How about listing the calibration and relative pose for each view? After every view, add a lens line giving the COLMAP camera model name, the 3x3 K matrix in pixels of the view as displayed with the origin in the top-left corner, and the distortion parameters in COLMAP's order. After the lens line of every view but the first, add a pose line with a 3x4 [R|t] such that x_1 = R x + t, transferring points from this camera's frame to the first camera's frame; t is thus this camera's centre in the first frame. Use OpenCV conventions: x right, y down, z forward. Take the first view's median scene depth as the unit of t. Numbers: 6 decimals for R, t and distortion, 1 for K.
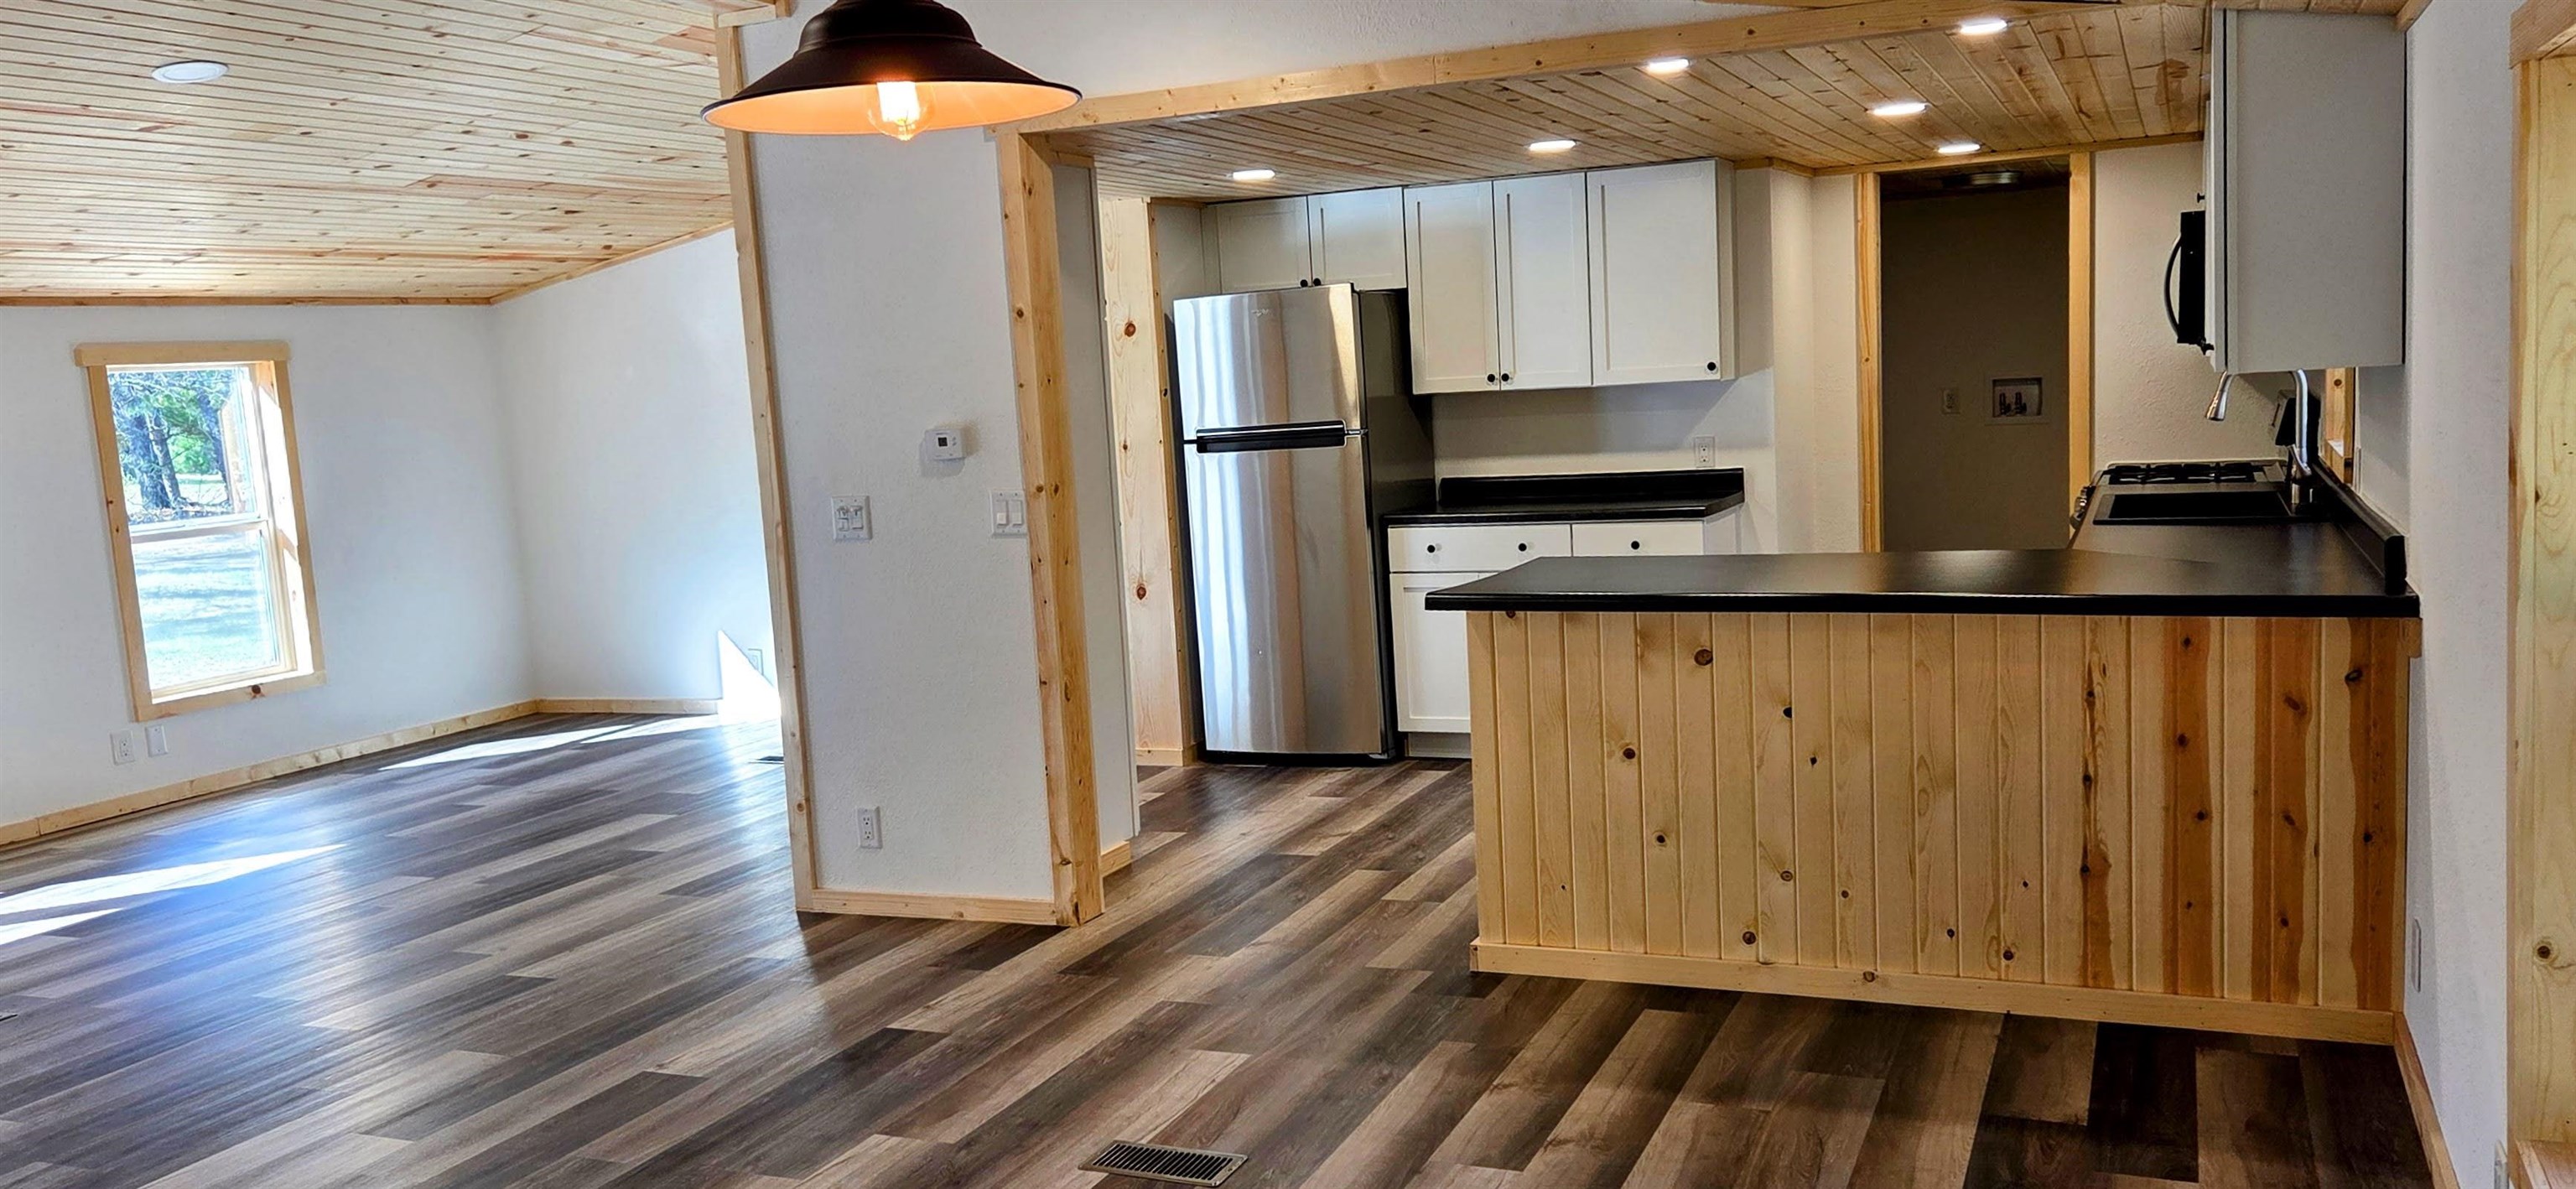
lens RADIAL K [[1986.2, 0, 1300.7], [0, 1986.2, 604.7], [0, 0, 1]] dist [0.055168, -0.001675]
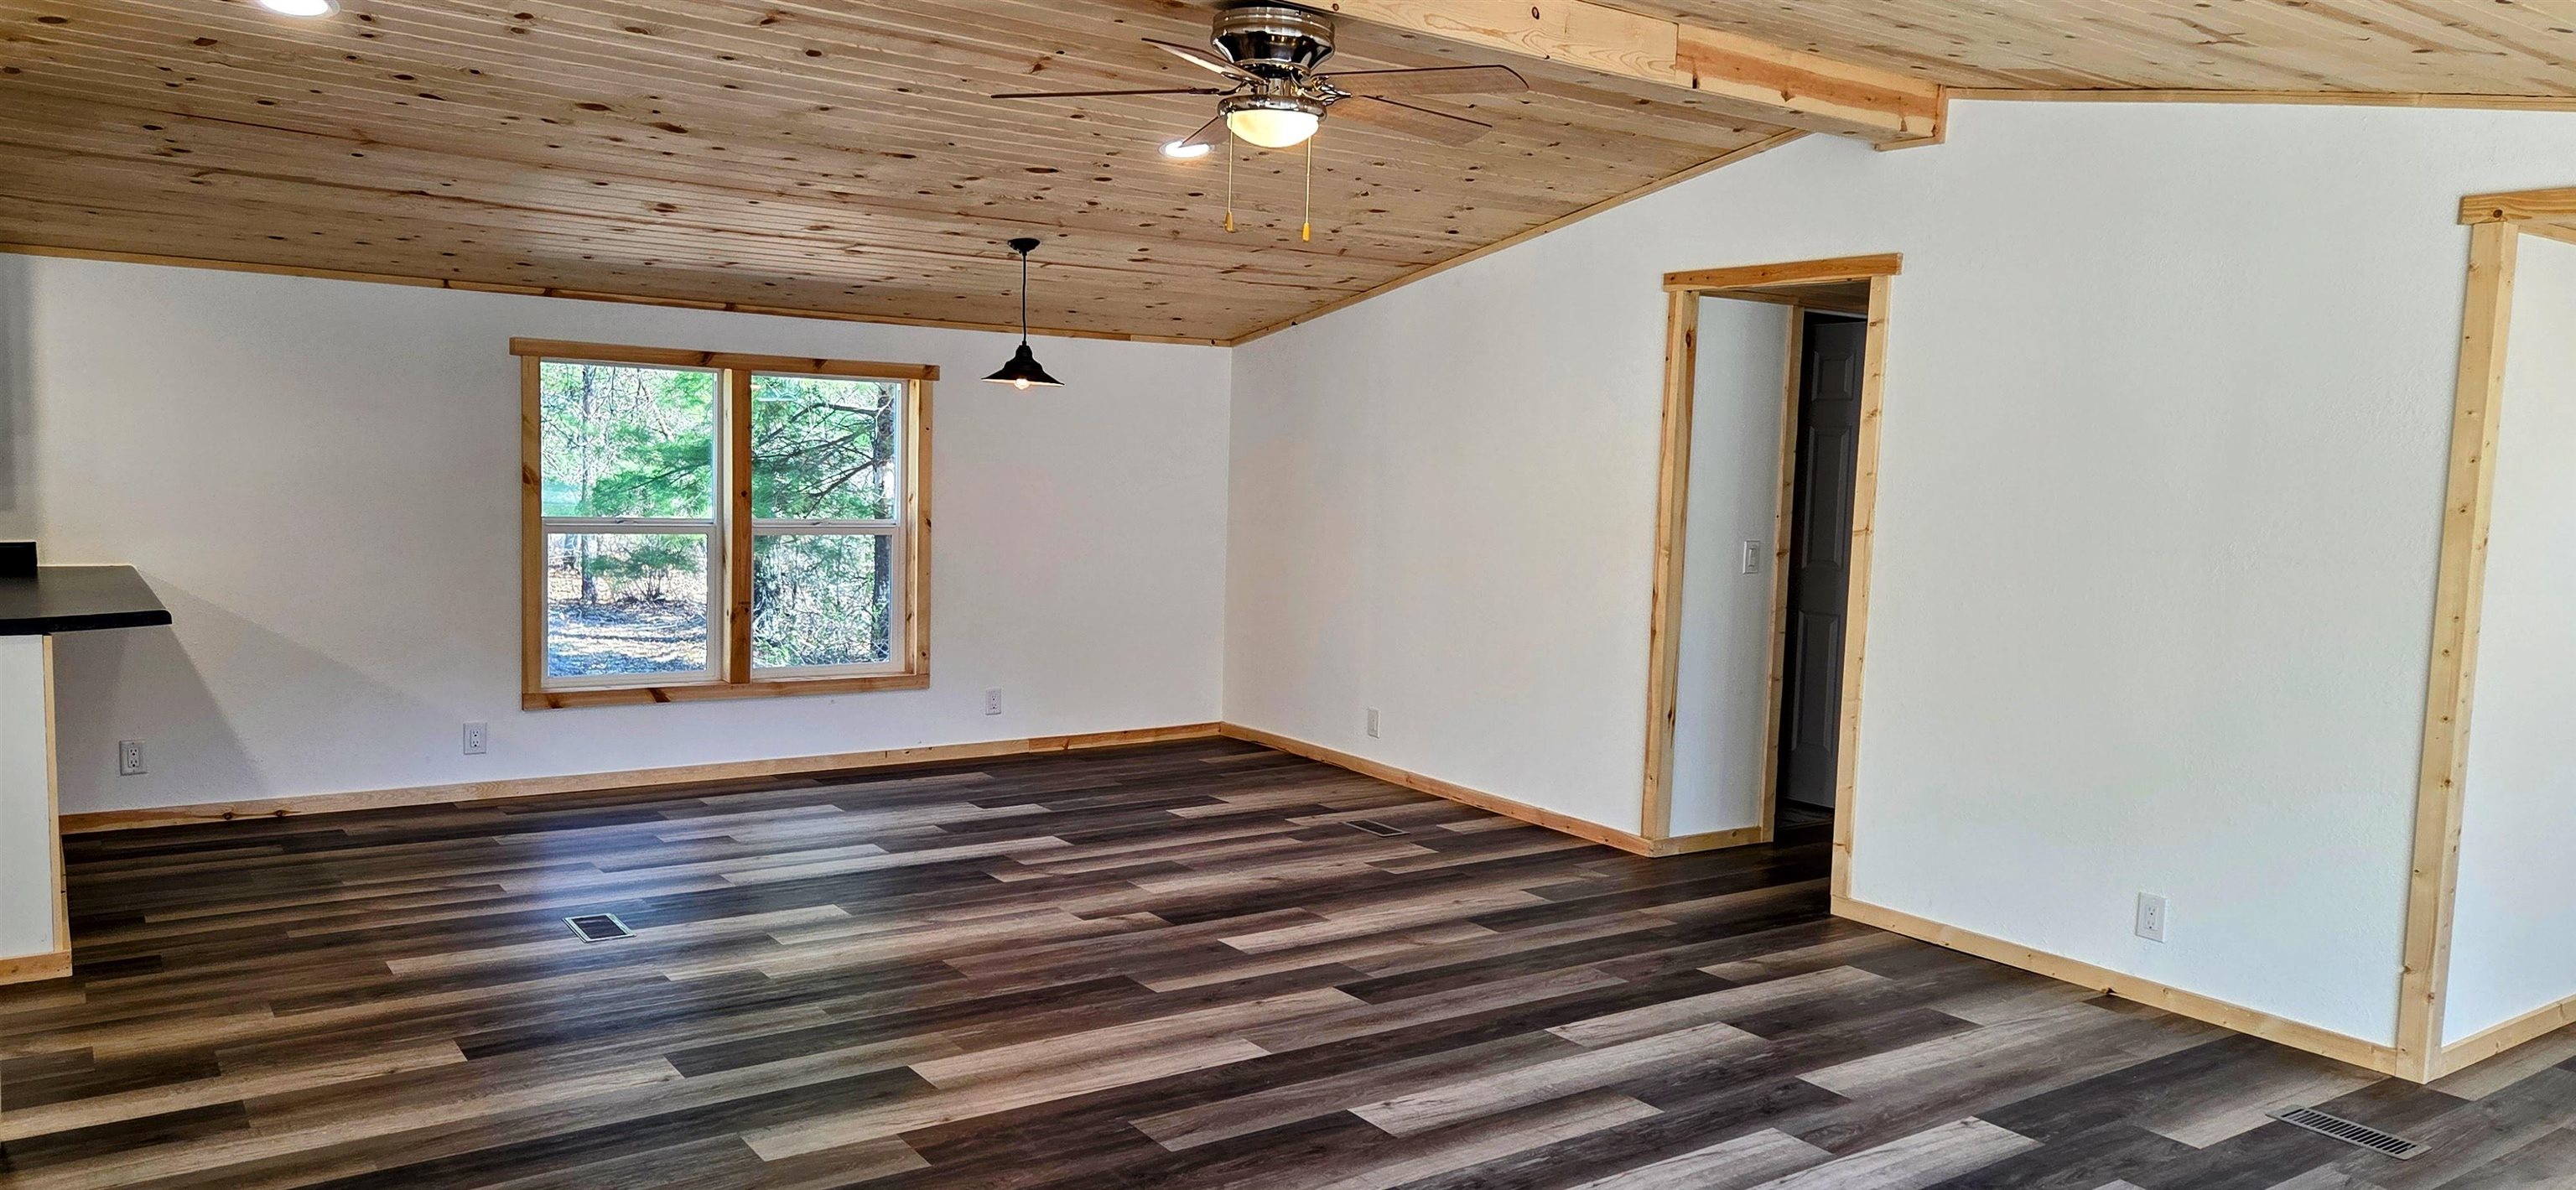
lens RADIAL K [[1724.5, 0, 1297.6], [0, 1724.5, 605.7], [0, 0, 1]] dist [0.075768, -0.061031]
pose [[-0.856518, -0.015156, 0.515894, -0.862770], [0.079665, 0.983707, 0.161164, -0.101376], [-0.509931, 0.179139, -0.841356, 1.270216]]
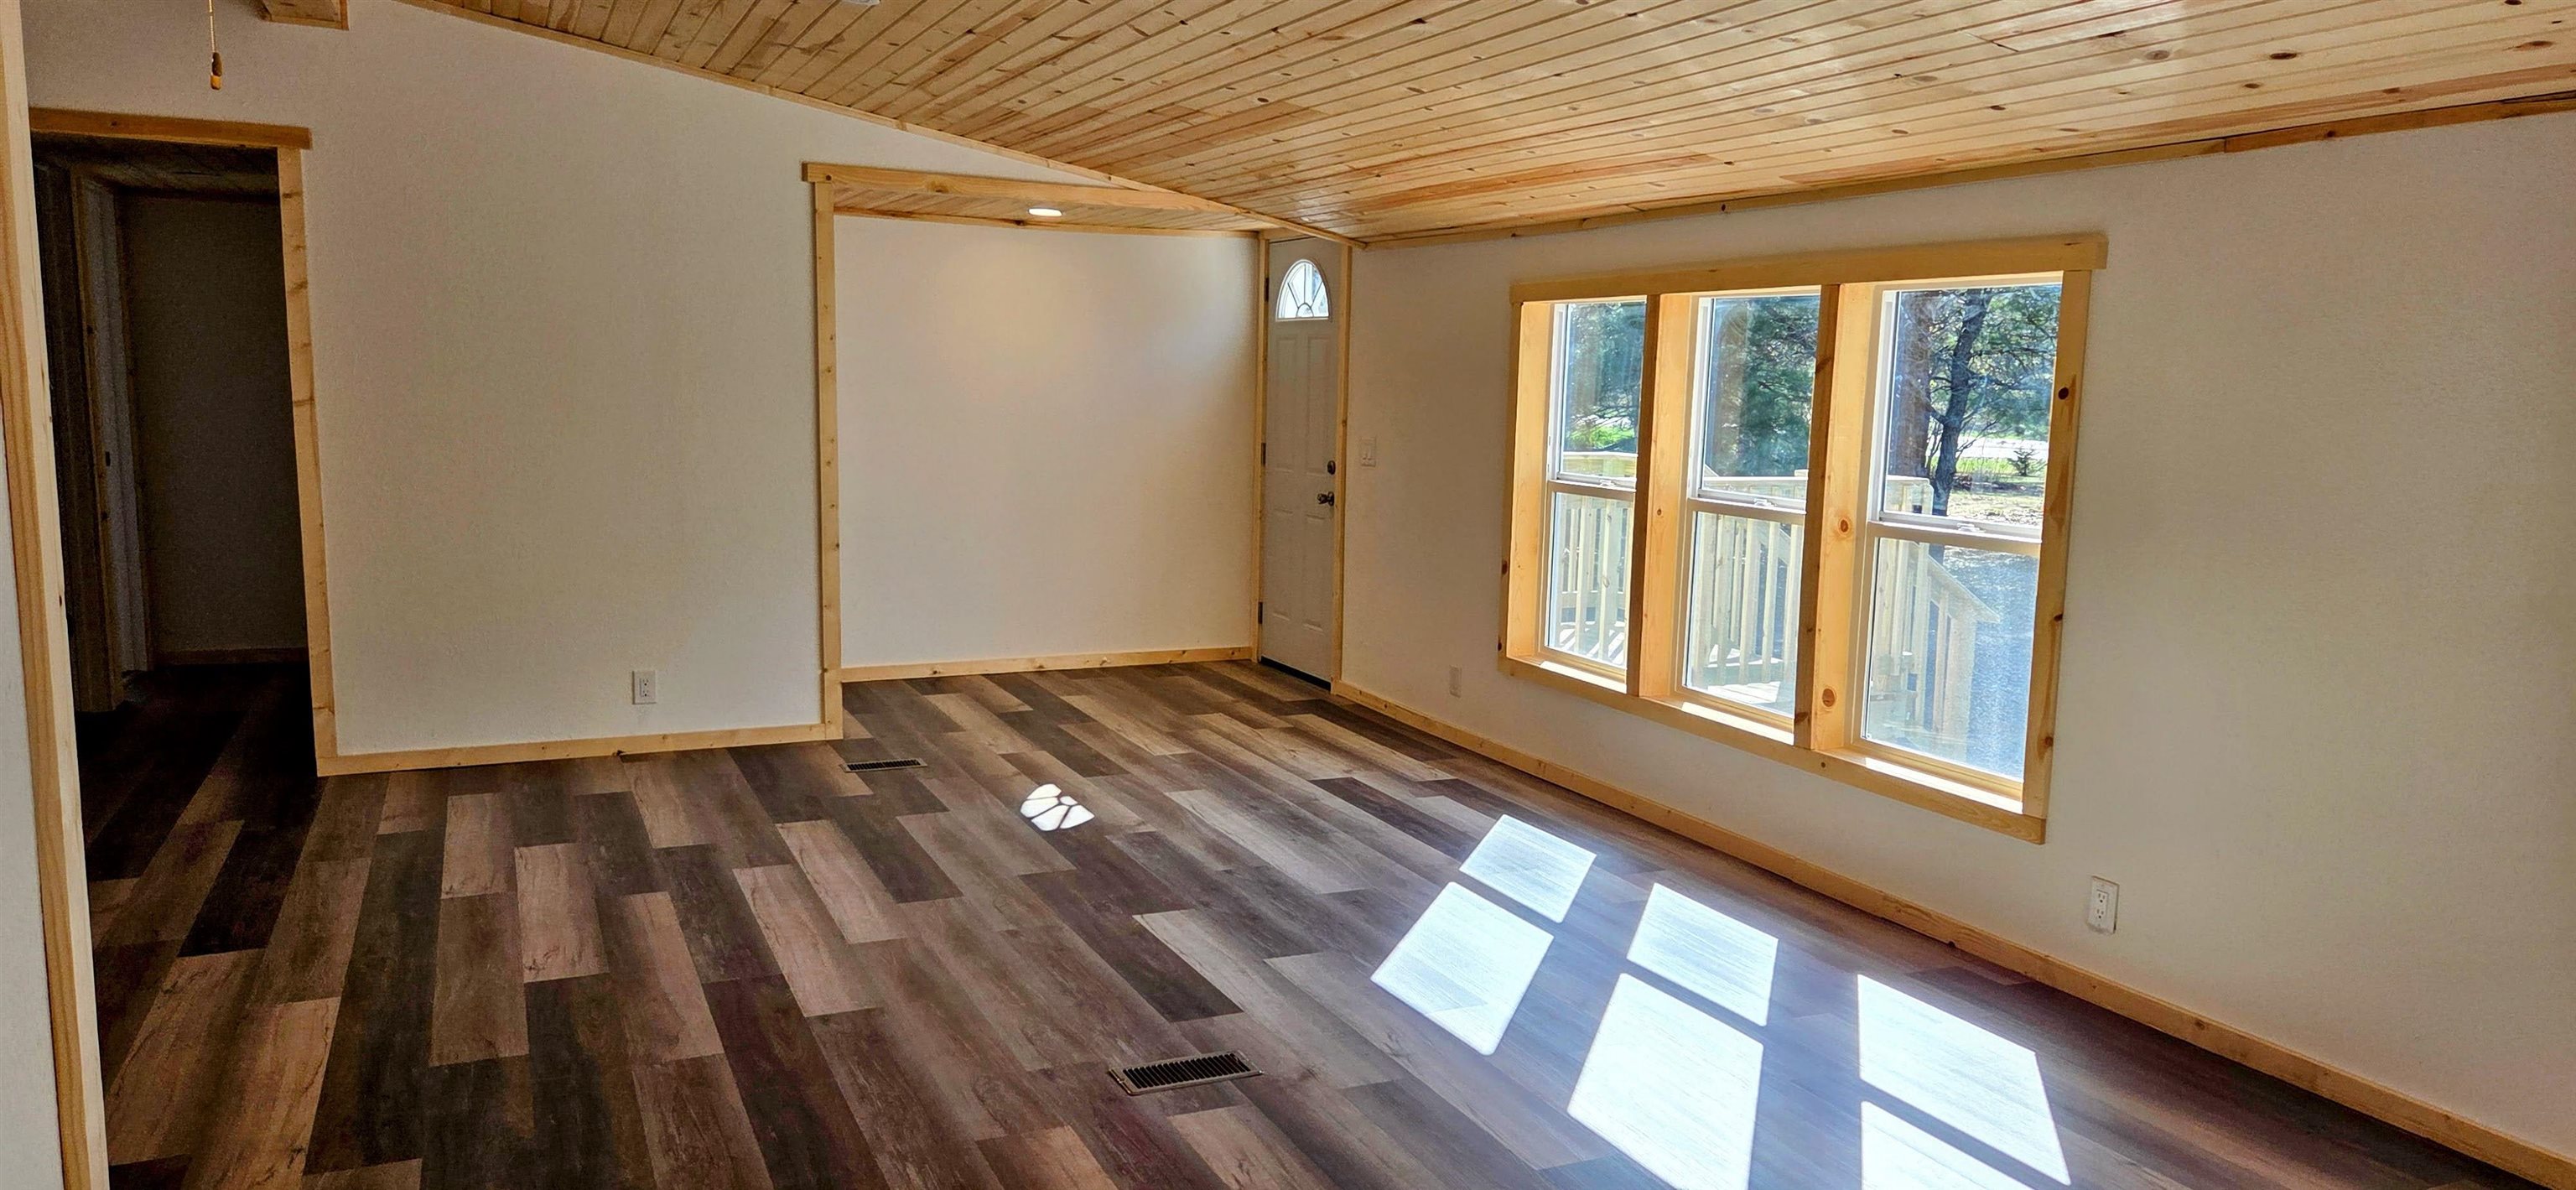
lens RADIAL K [[1724.5, 0, 1297.6], [0, 1724.5, 605.7], [0, 0, 1]] dist [0.075768, -0.061031]
pose [[-0.659091, 0.143935, -0.738161, -0.199690], [-0.074191, 0.964283, 0.254270, -0.149036], [0.748395, 0.222352, -0.624872, 1.371743]]
